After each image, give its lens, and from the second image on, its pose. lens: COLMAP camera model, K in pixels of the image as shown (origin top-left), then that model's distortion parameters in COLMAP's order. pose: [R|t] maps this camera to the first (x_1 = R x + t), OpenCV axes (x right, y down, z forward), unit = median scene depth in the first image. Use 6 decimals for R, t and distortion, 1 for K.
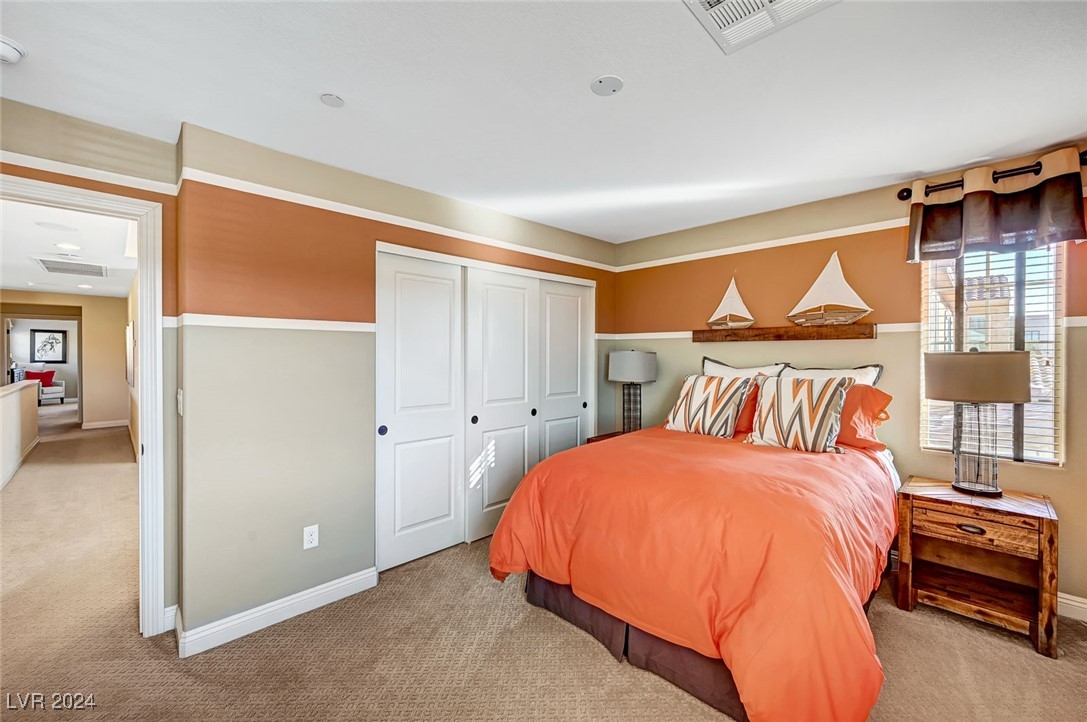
lens RADIAL K [[434.1, 0, 534.0], [0, 434.1, 358.6], [0, 0, 1]] dist [-0.001698, 0.000030]
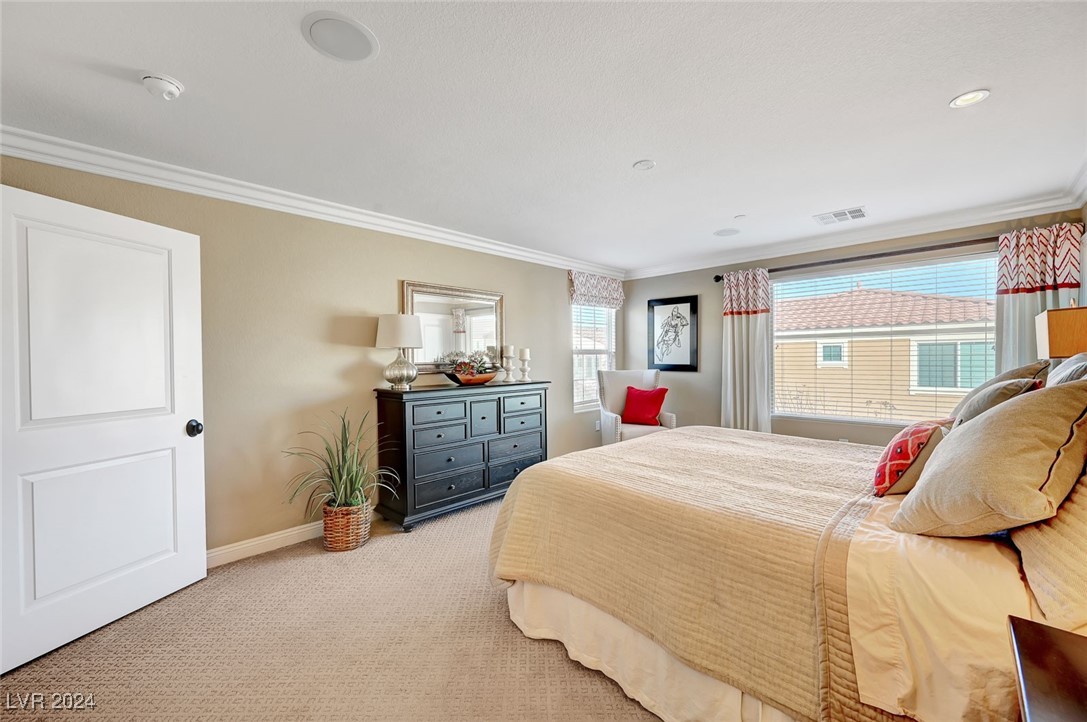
lens RADIAL K [[434.1, 0, 542.7], [0, 434.1, 362.4], [0, 0, 1]] dist [-0.001698, 0.000030]
pose [[0.027146, 0.003444, -0.999626, -0.658603], [0.000566, 0.999994, 0.003461, 0.000566], [0.999631, -0.000659, 0.027144, 0.849994]]
